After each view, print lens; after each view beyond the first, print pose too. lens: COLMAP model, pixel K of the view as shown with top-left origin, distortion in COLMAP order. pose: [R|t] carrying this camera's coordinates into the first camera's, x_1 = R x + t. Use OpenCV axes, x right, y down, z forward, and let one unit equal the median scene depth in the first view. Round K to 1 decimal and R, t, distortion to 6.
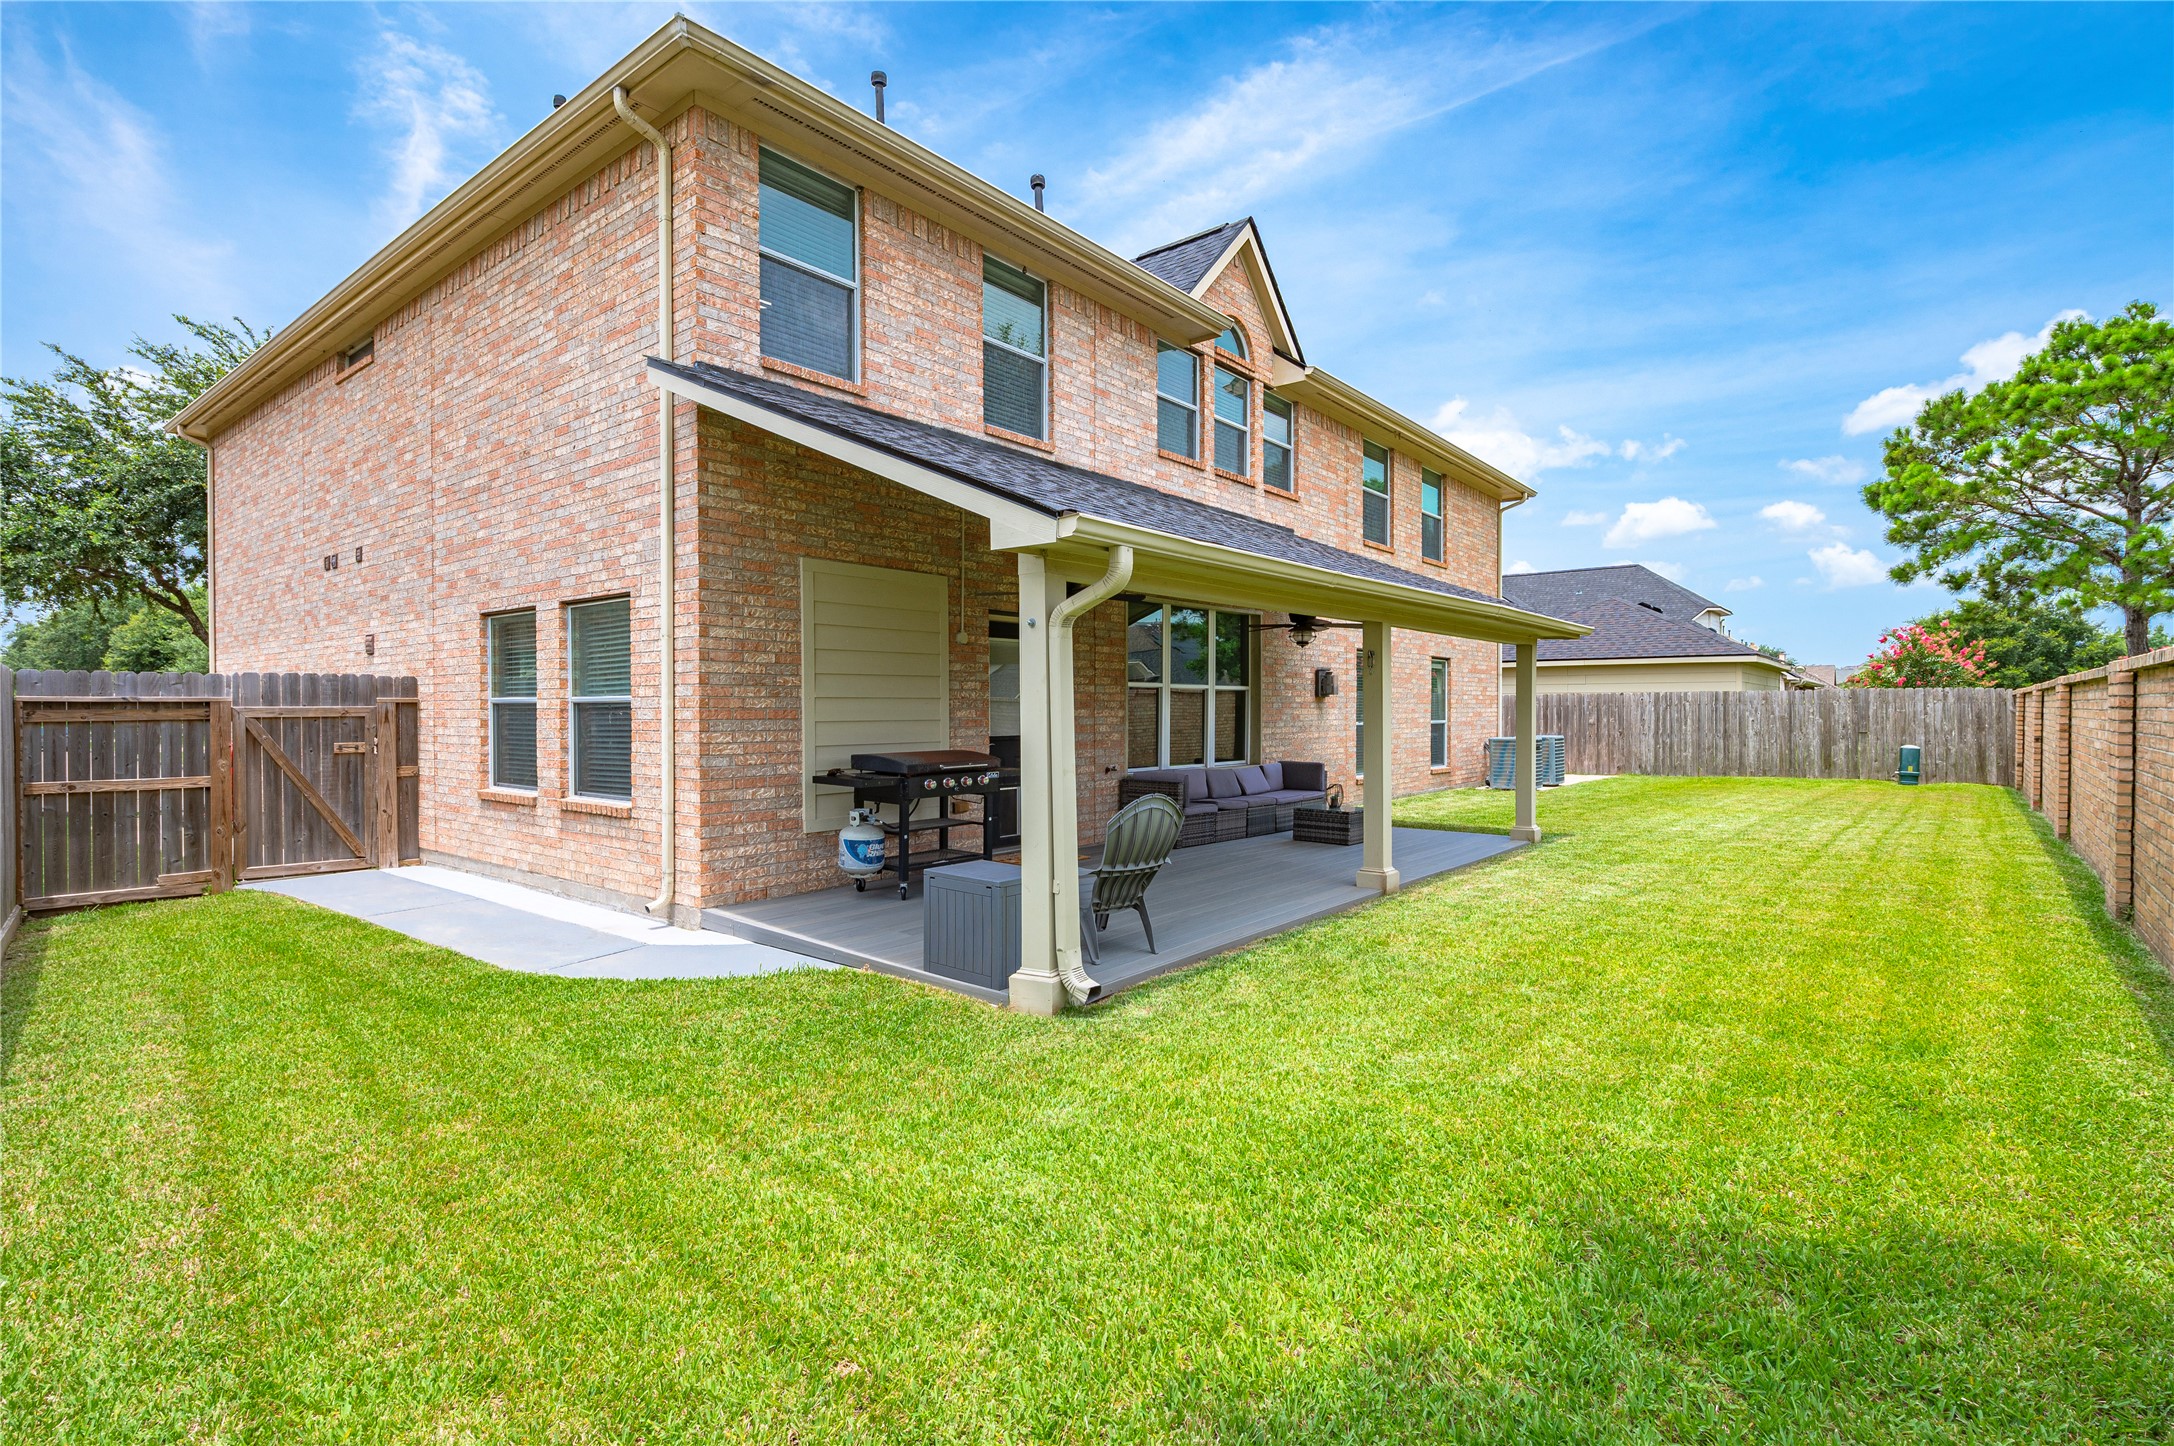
lens RADIAL K [[1057.2, 0, 1093.4], [0, 1057.2, 706.5], [0, 0, 1]] dist [-0.002569, -0.000479]
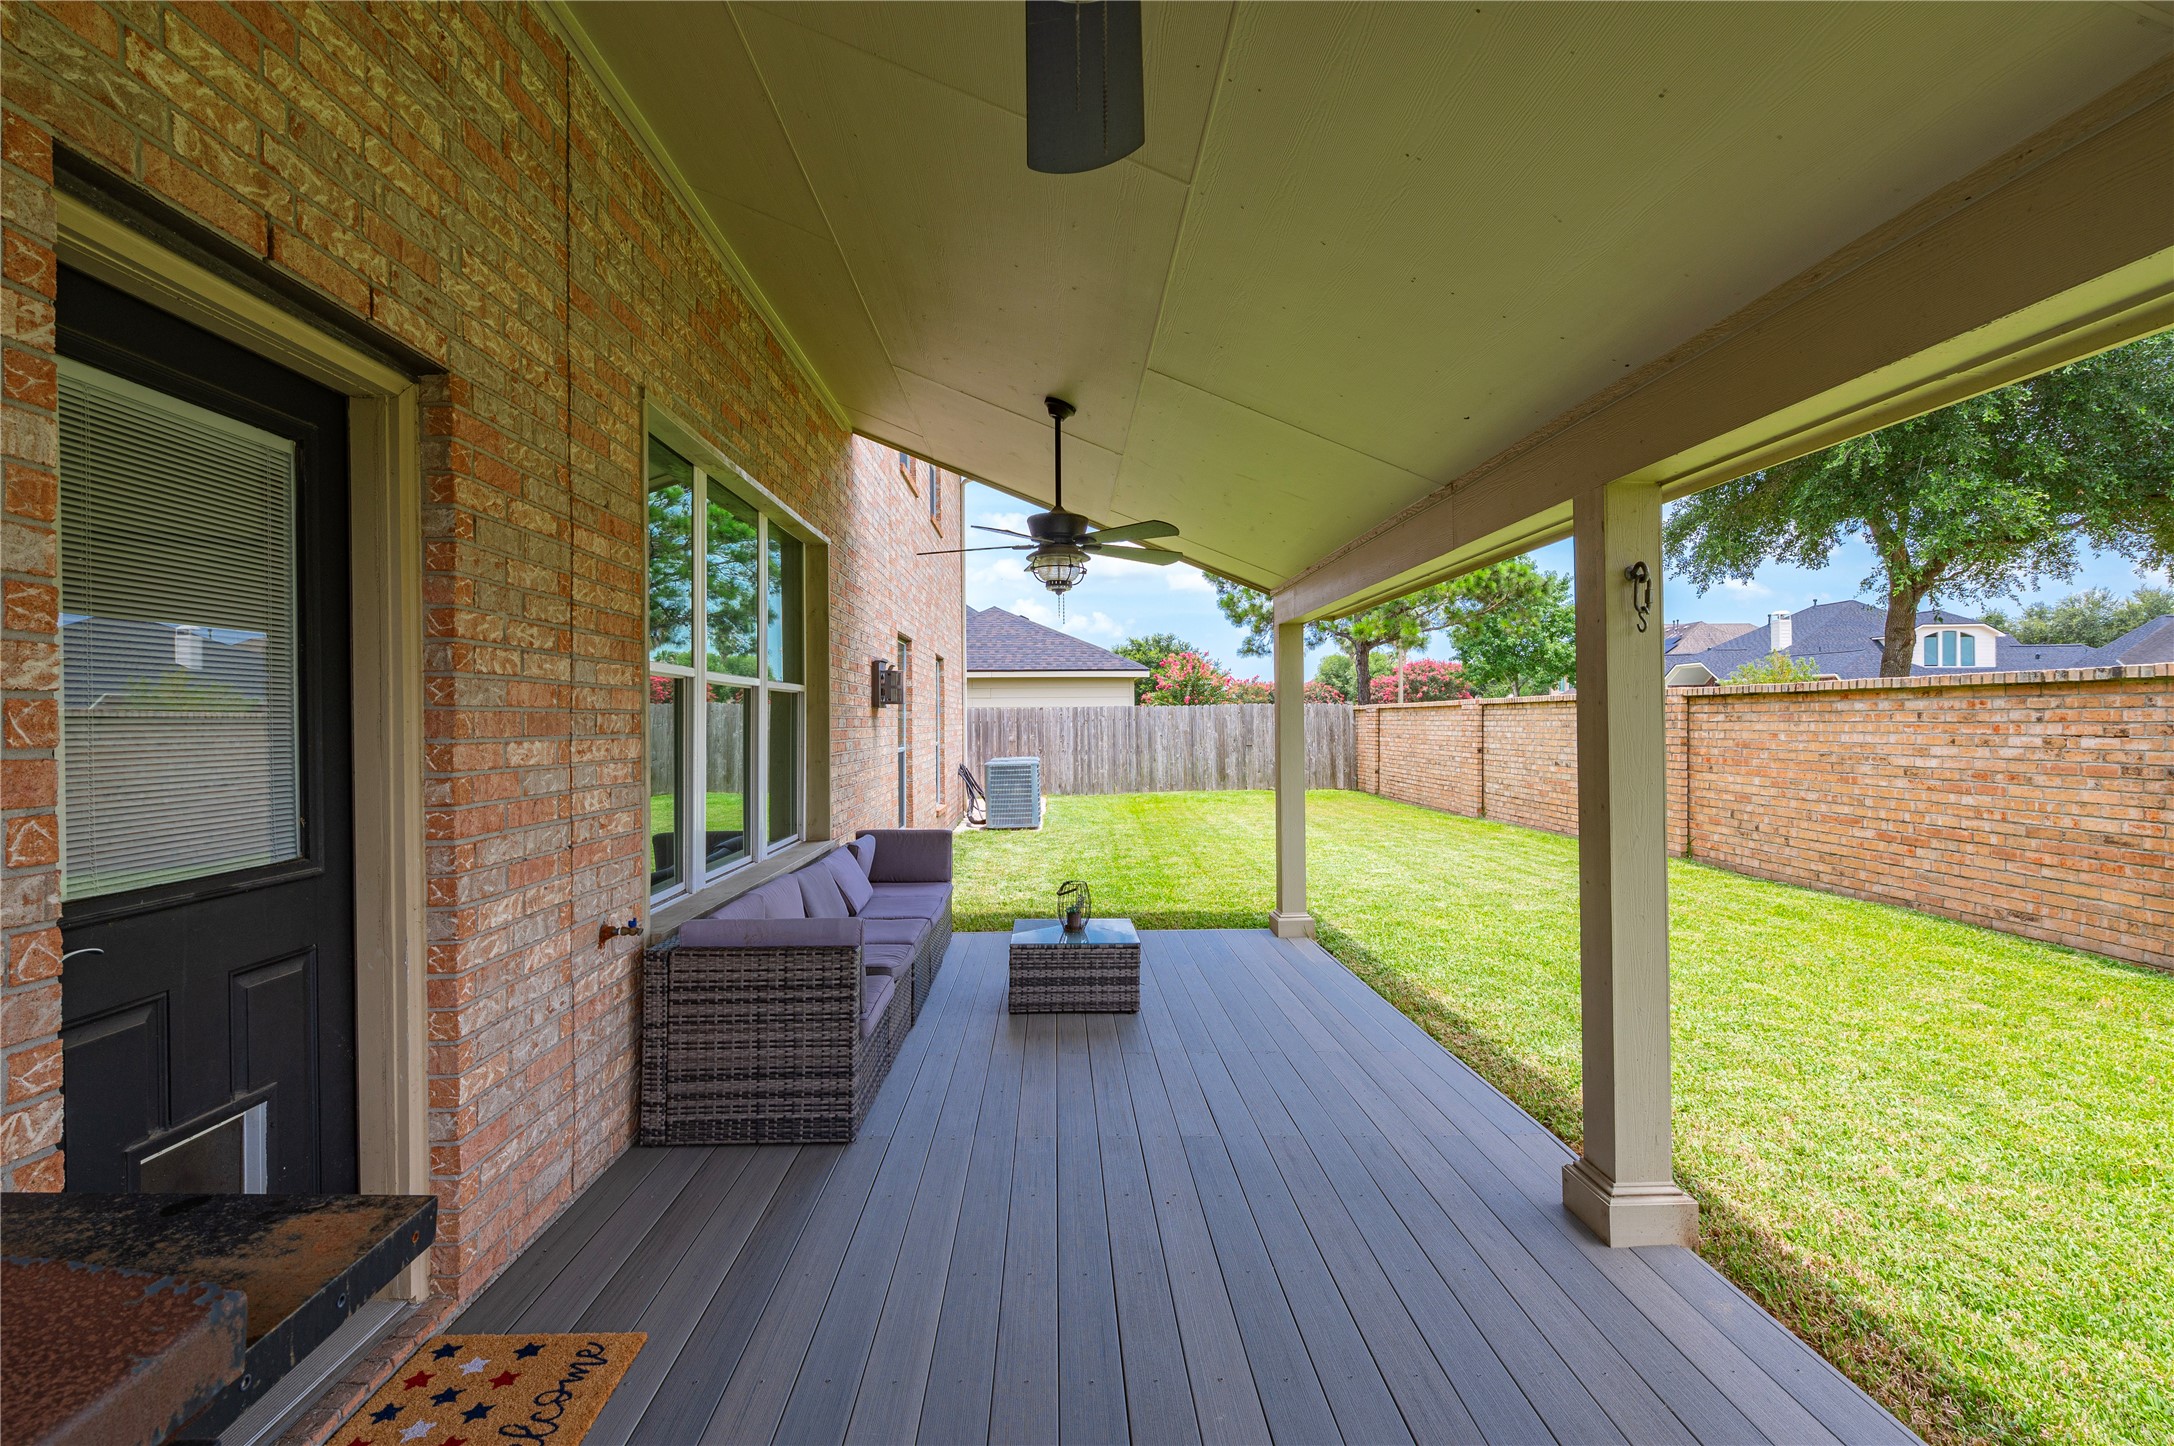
lens RADIAL K [[966.0, 0, 1073.5], [0, 966.0, 718.7], [0, 0, 1]] dist [0.000166, -0.001680]
pose [[0.759498, -0.003175, 0.650502, -0.057720], [0.006419, 0.999976, -0.002614, -0.001252], [-0.650479, 0.006161, 0.759500, 0.598863]]
